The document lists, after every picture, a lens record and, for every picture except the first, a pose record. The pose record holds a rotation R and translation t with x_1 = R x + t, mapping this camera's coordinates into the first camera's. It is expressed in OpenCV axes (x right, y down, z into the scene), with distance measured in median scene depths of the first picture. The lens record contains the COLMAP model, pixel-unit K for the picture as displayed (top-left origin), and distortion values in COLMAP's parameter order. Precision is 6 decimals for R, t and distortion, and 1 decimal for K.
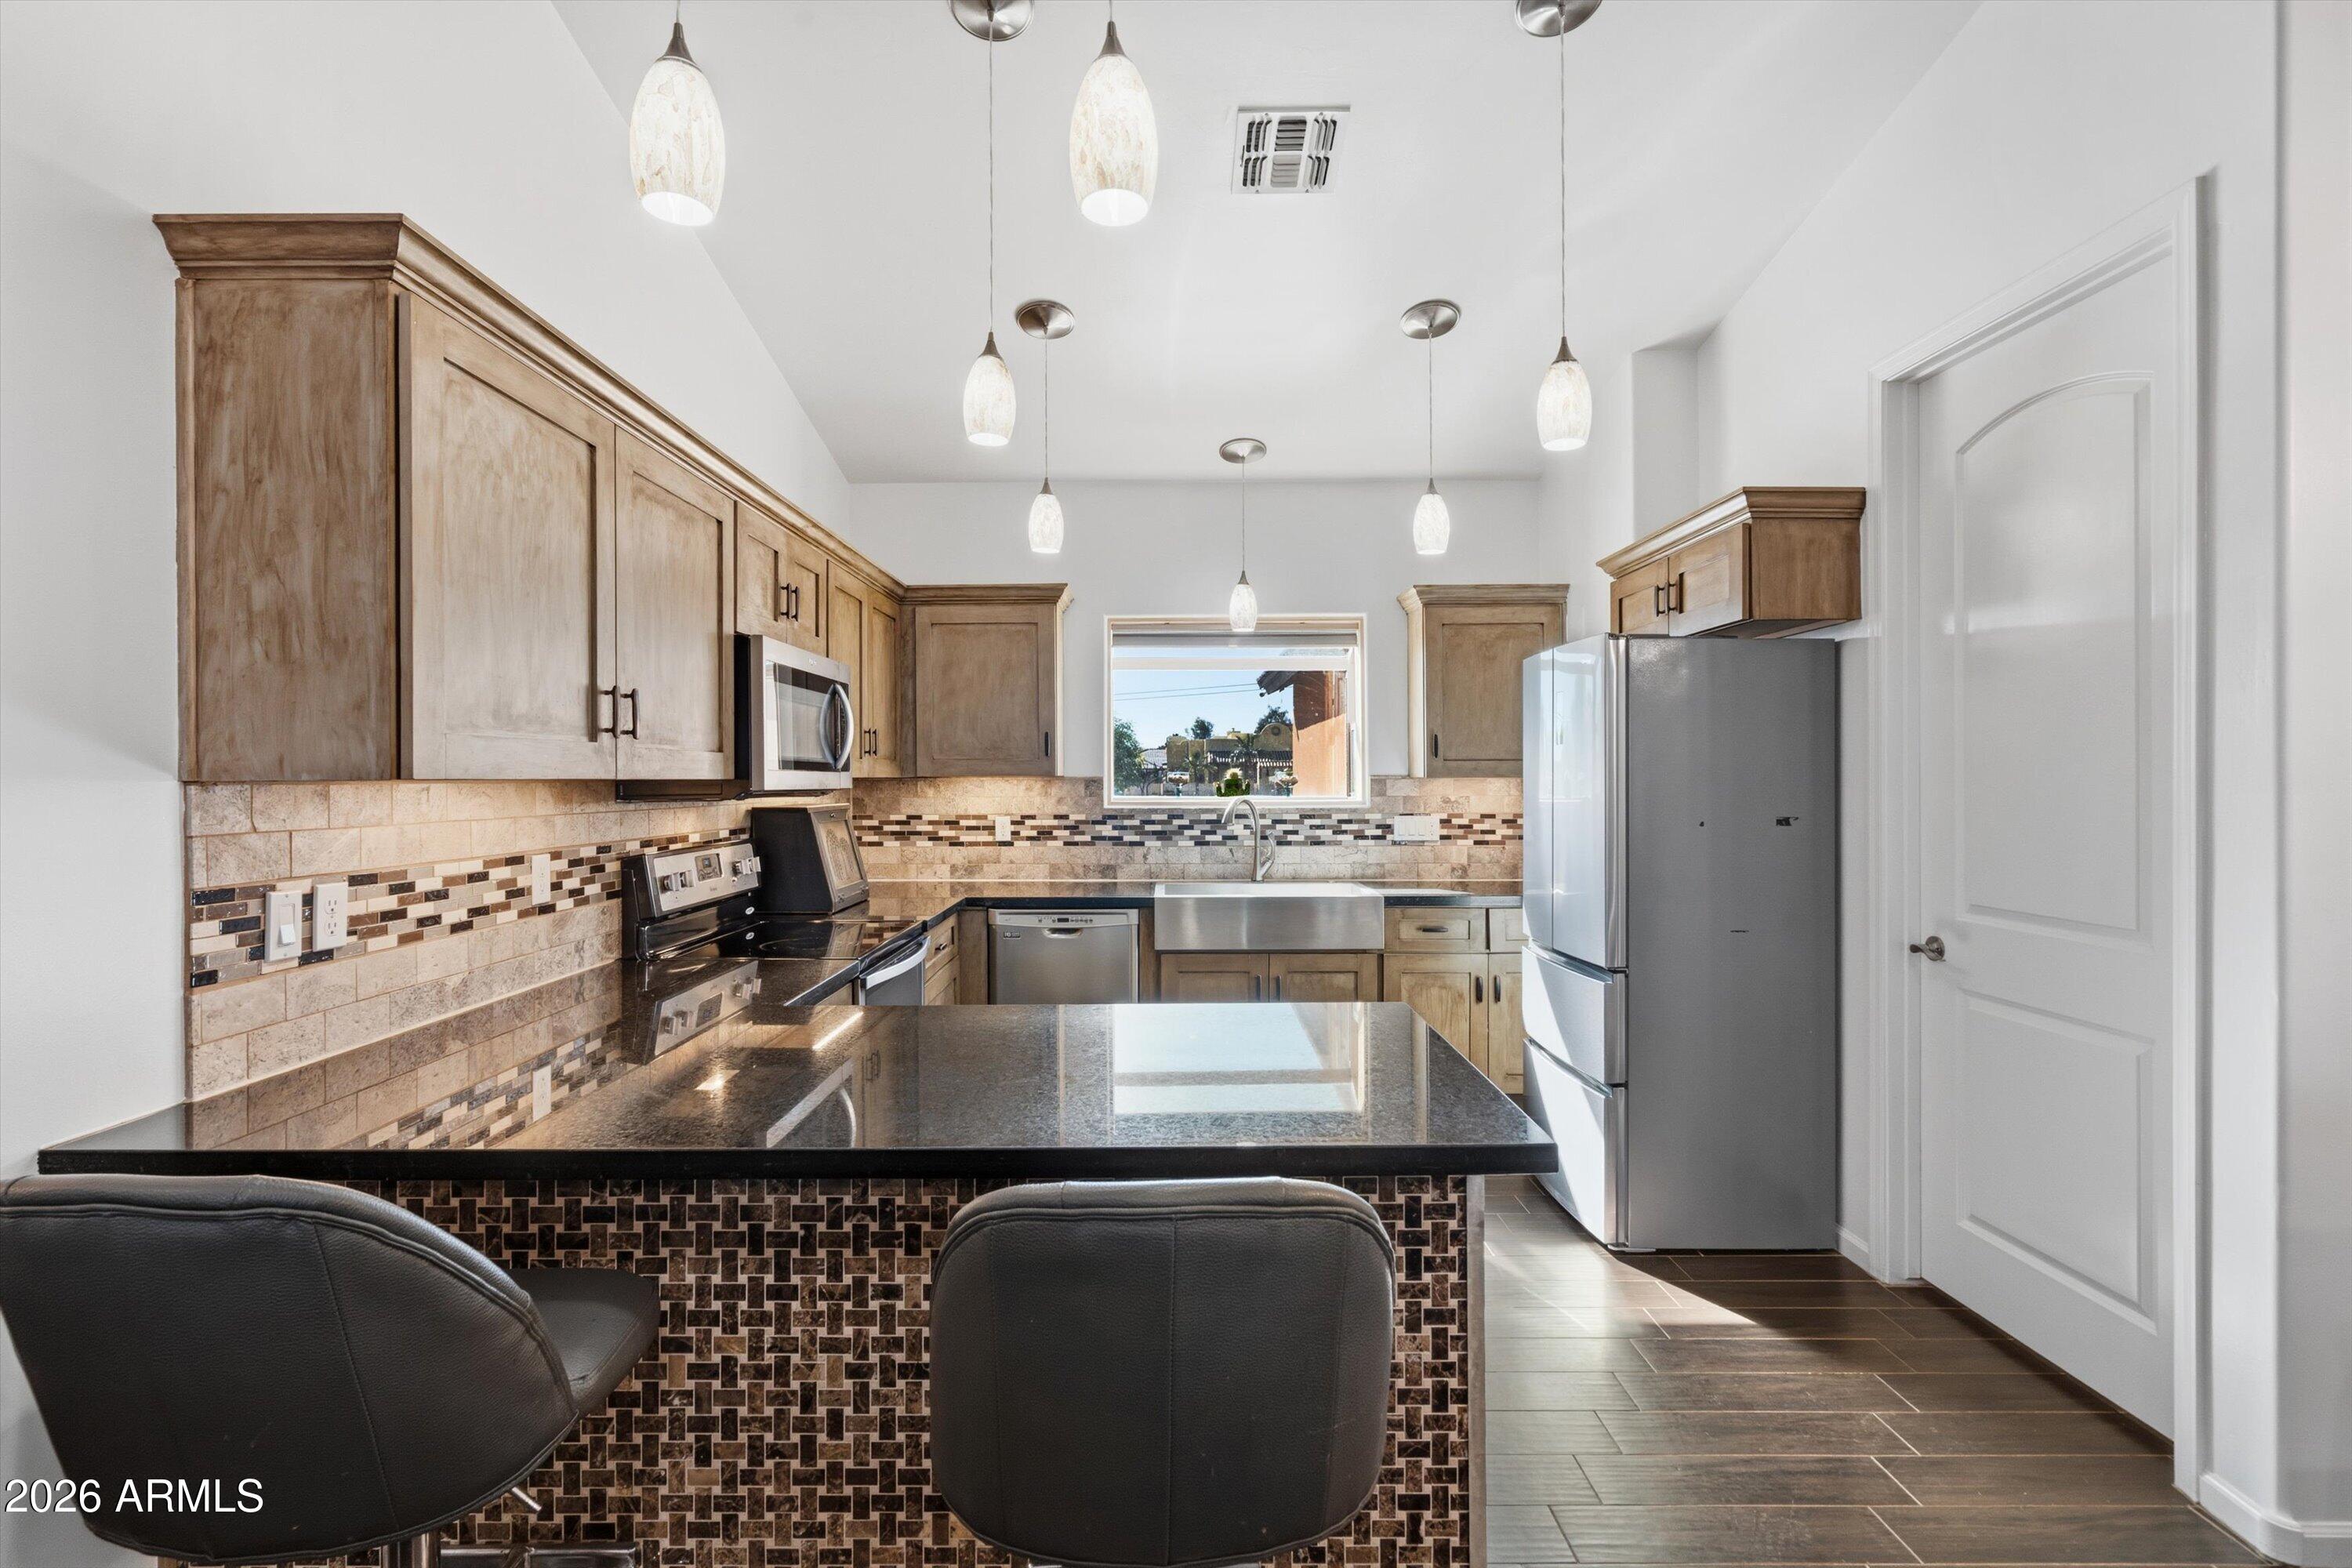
lens RADIAL K [[1057.6, 0, 1165.3], [0, 1057.6, 782.9], [0, 0, 1]] dist [-0.000073, 0.000260]
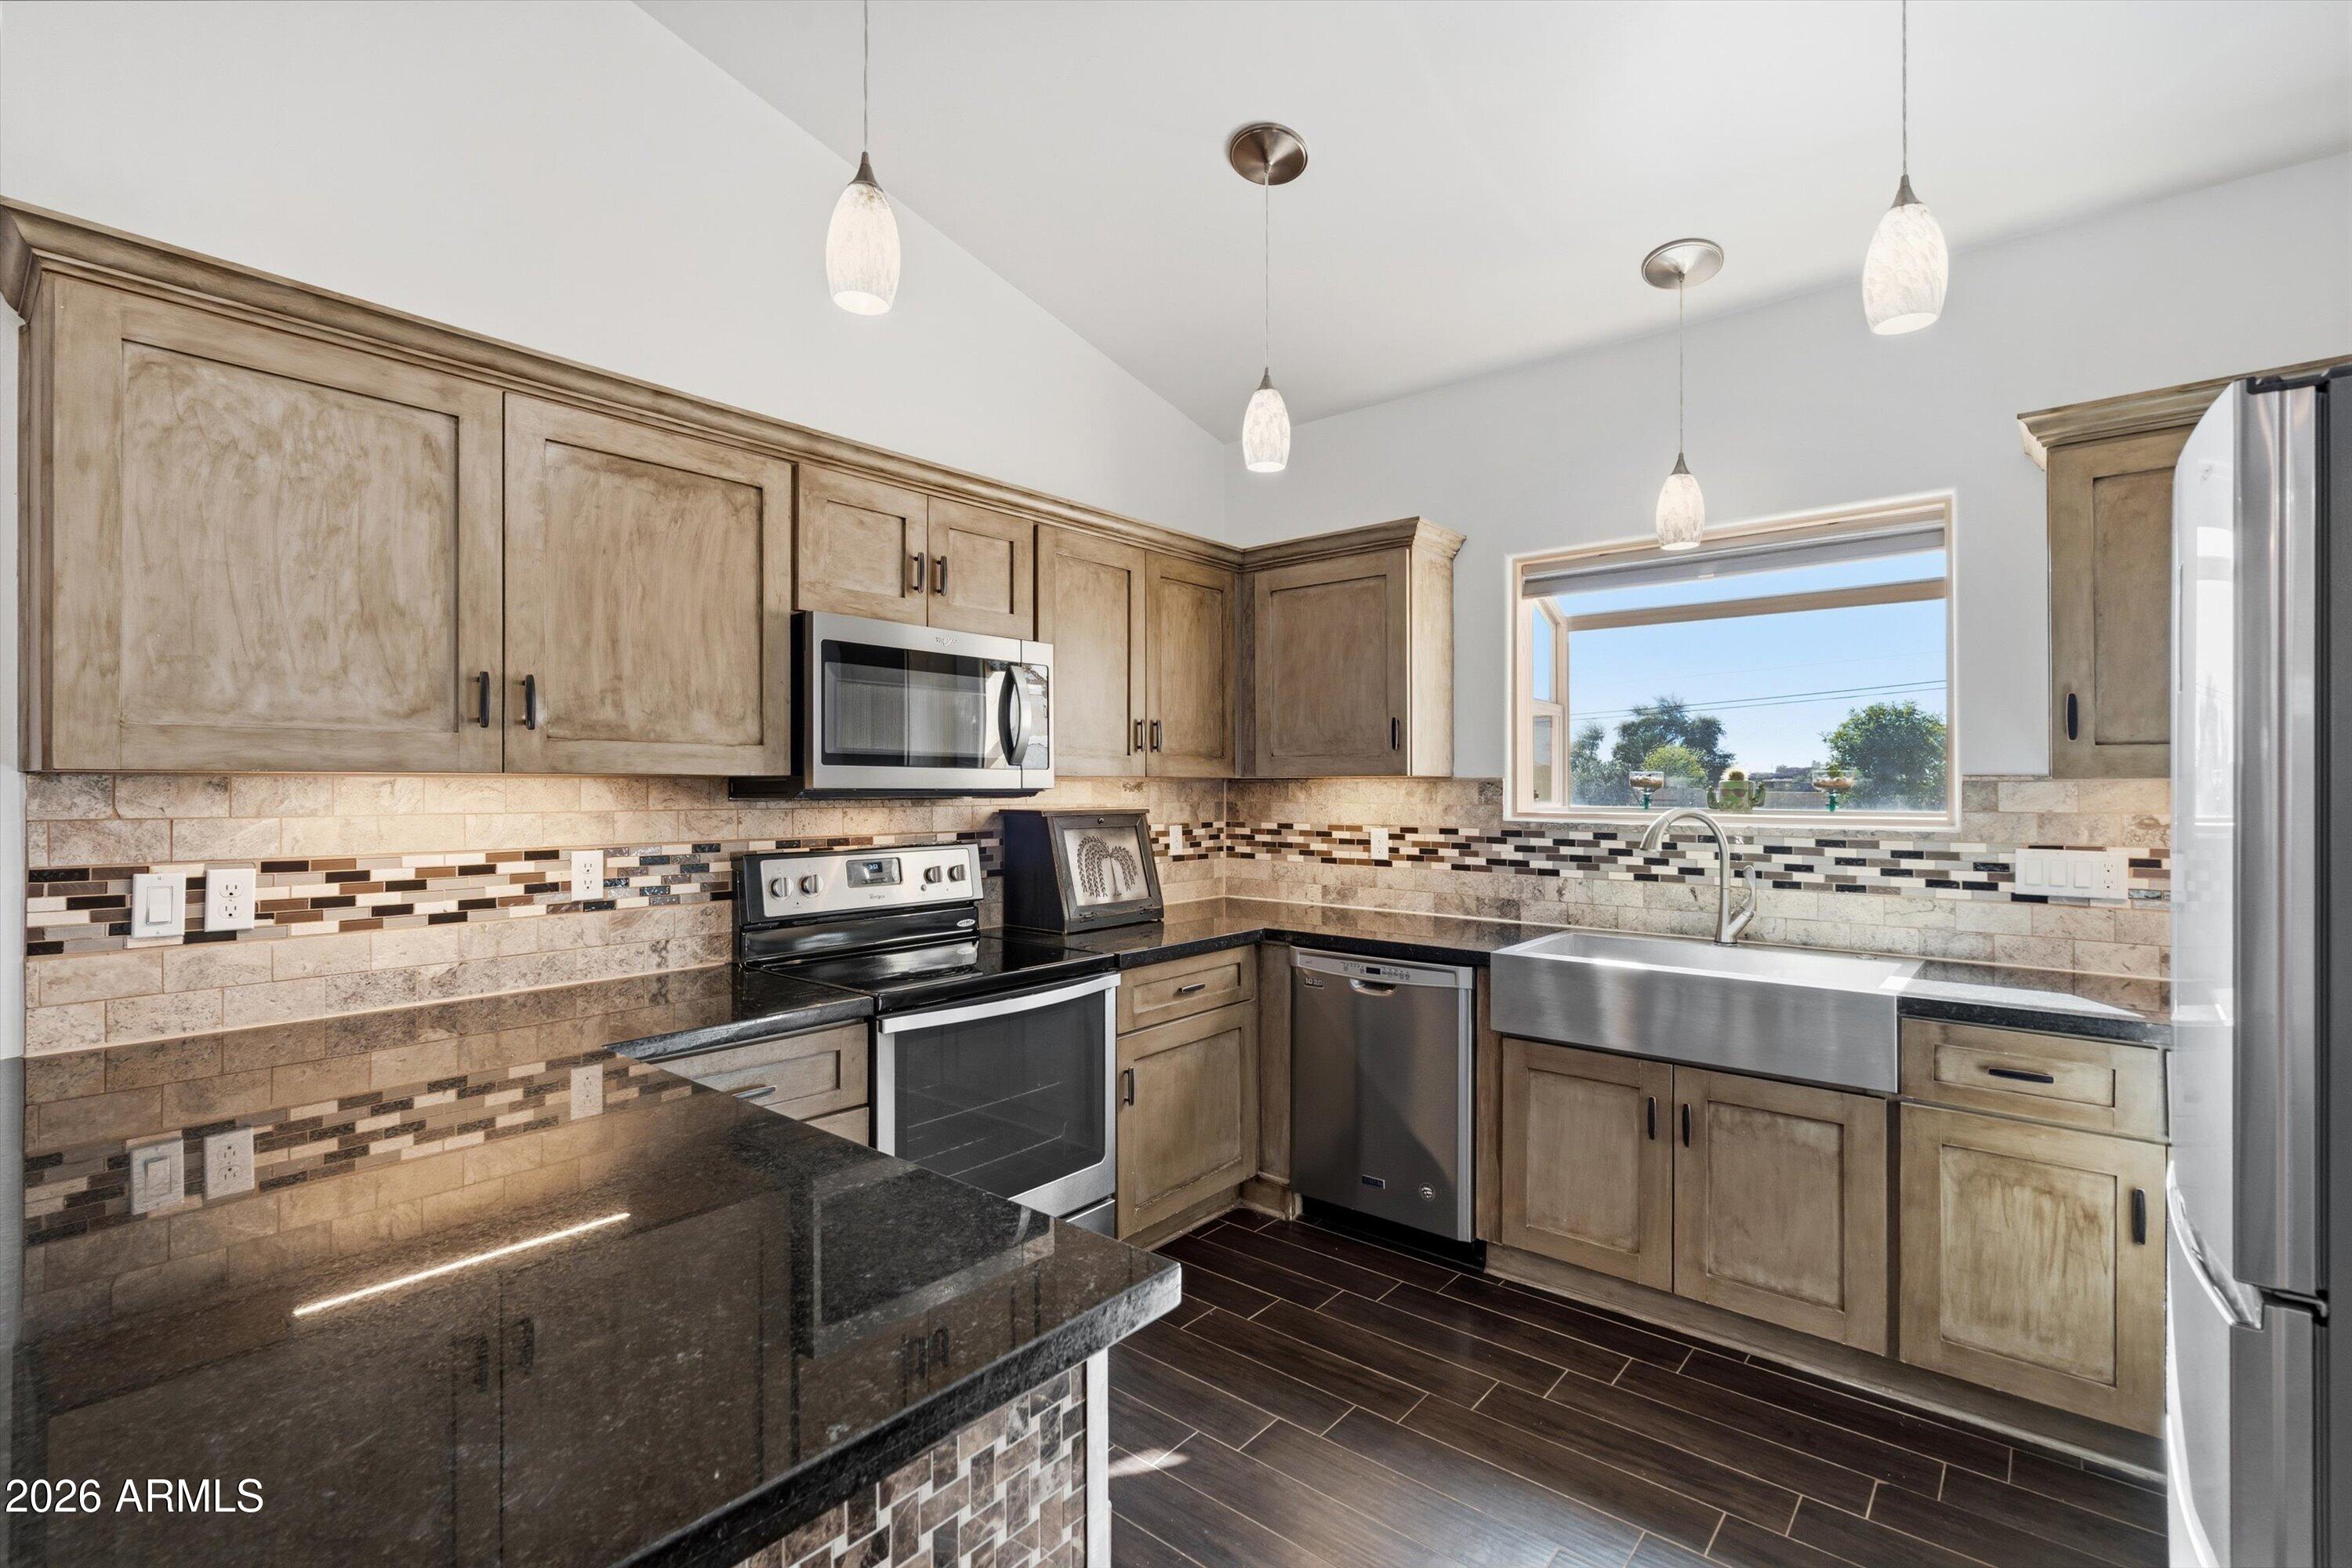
lens RADIAL K [[1057.6, 0, 1165.3], [0, 1057.6, 782.9], [0, 0, 1]] dist [-0.000073, 0.000260]
pose [[0.763526, 0.002191, -0.645773, 0.291863], [-0.006546, 0.999969, -0.004347, 0.003145], [0.645744, 0.007547, 0.763517, 0.372058]]
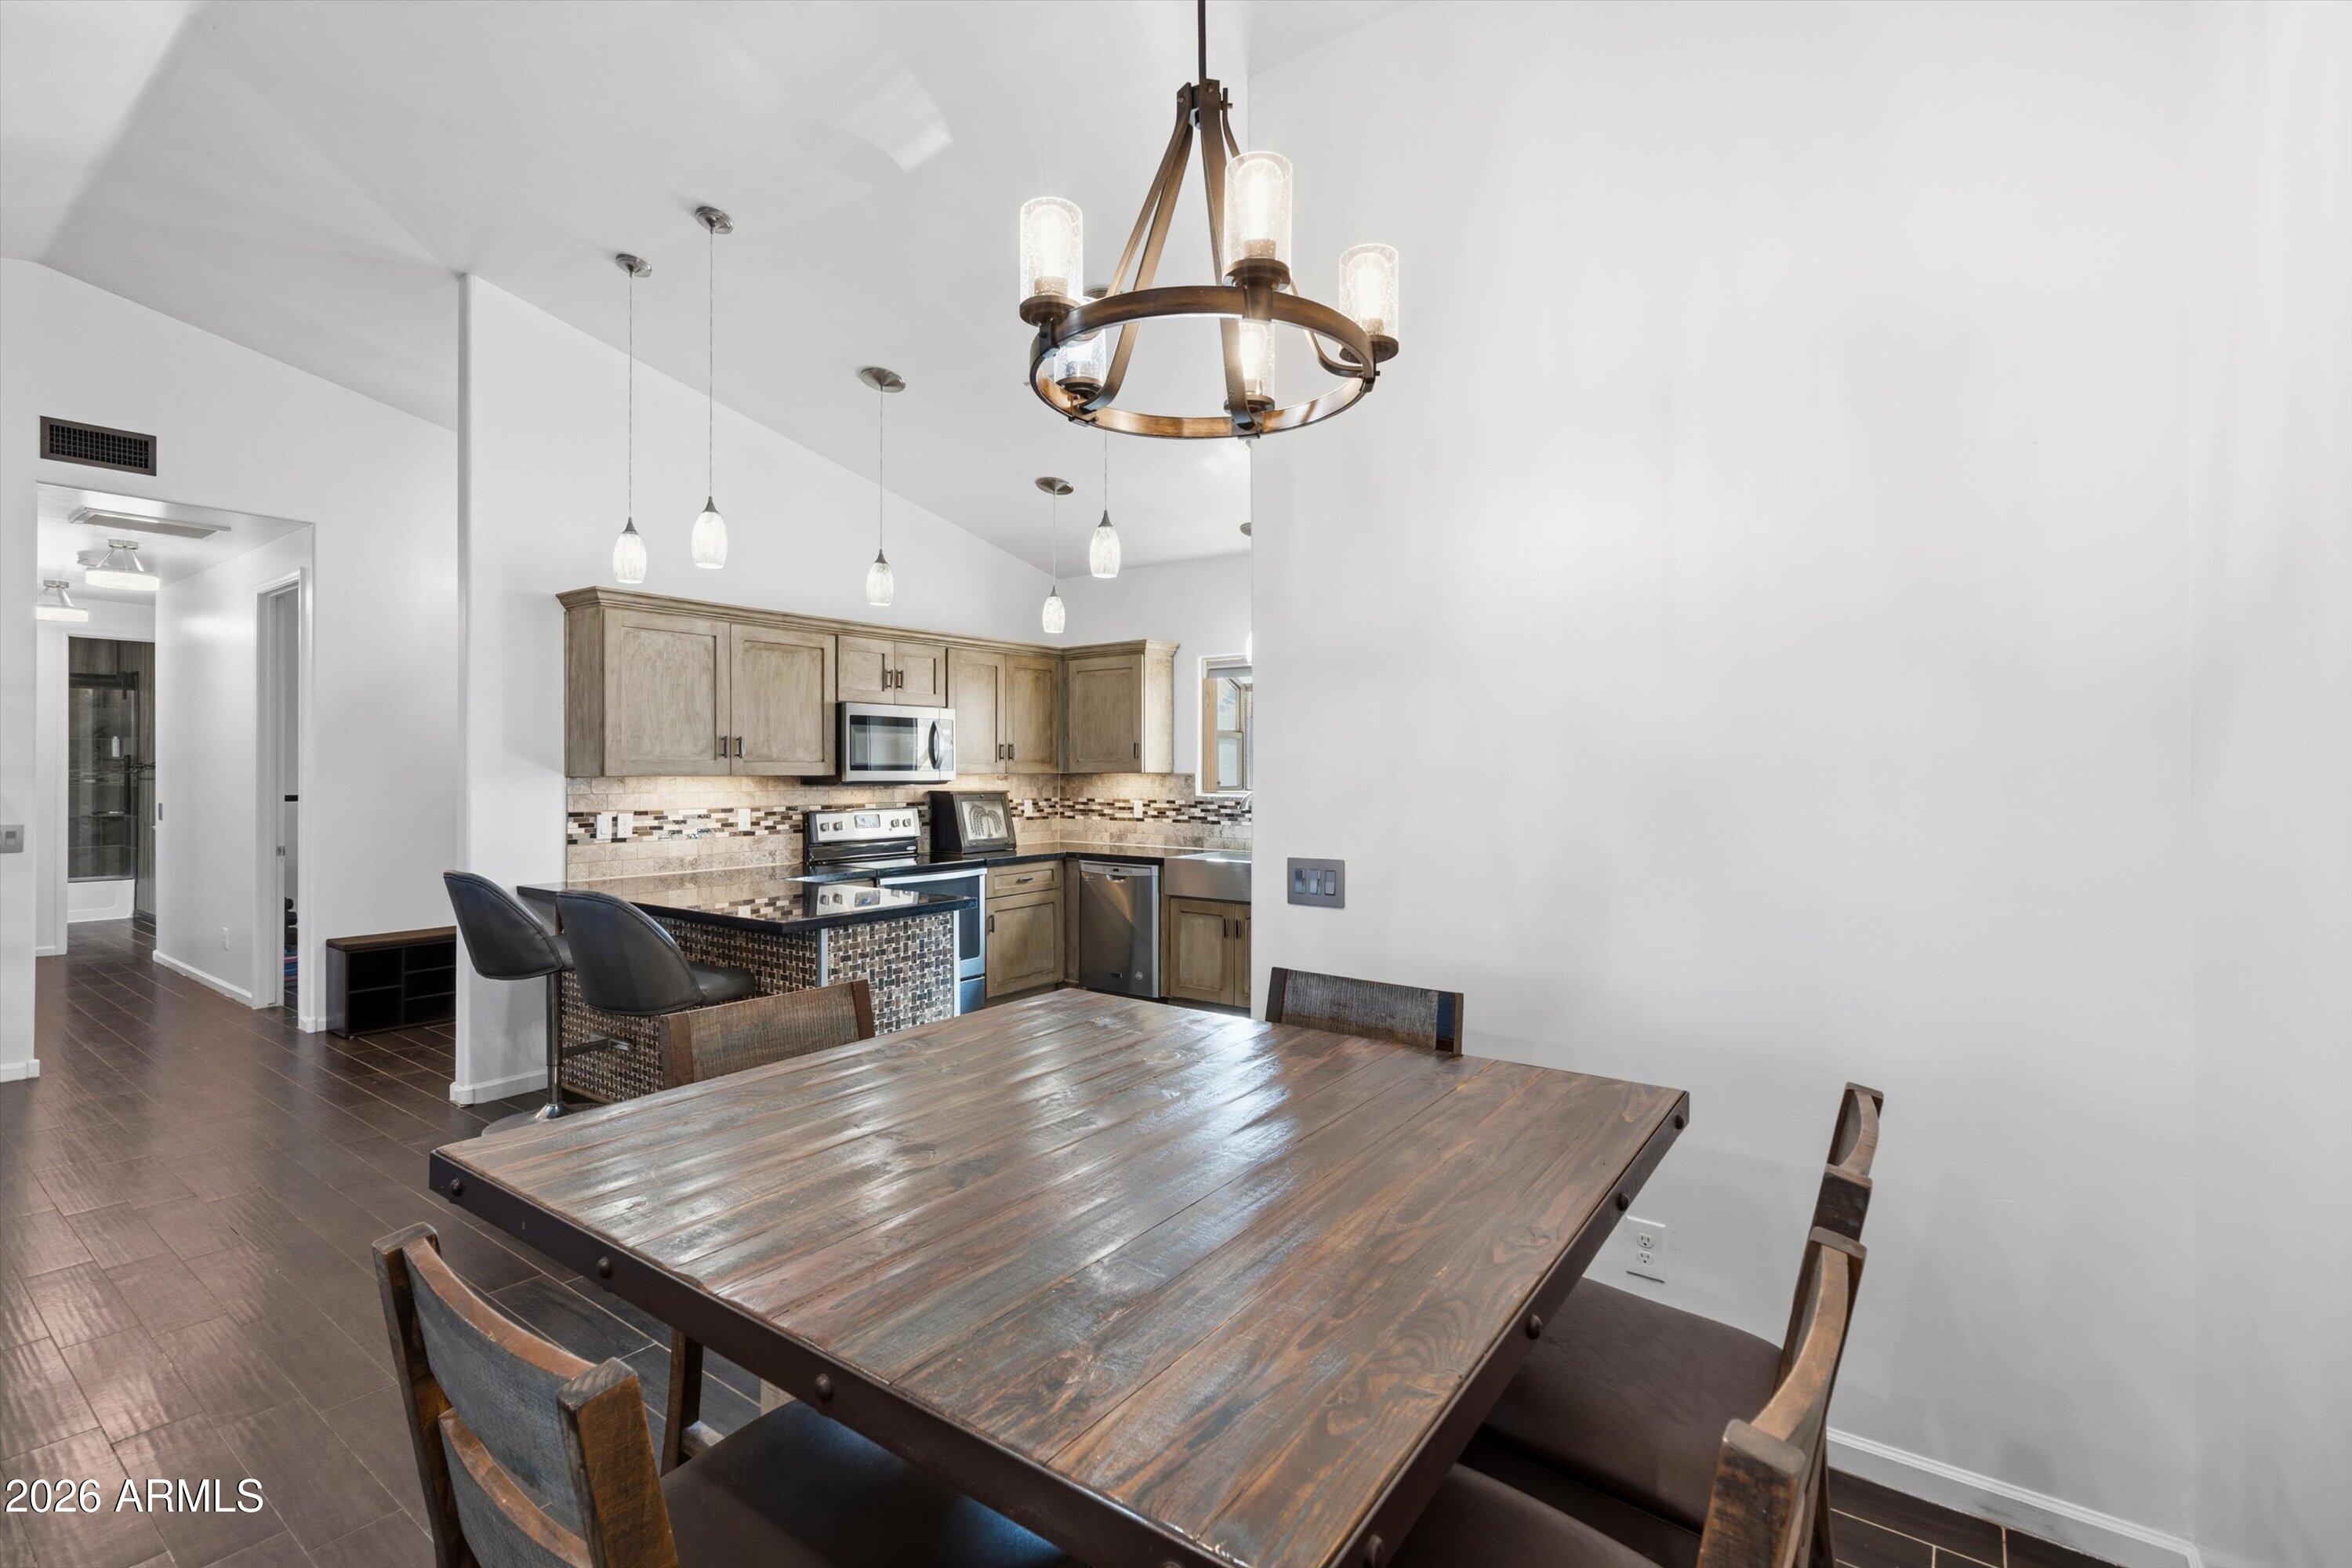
lens RADIAL K [[1058.8, 0, 1158.5], [0, 1058.8, 772.0], [0, 0, 1]] dist [-0.001104, -0.000046]
pose [[0.805614, 0.004552, -0.592424, 0.903489], [-0.005566, 0.999985, 0.000116, -0.009446], [0.592415, 0.003204, 0.805626, -0.177854]]
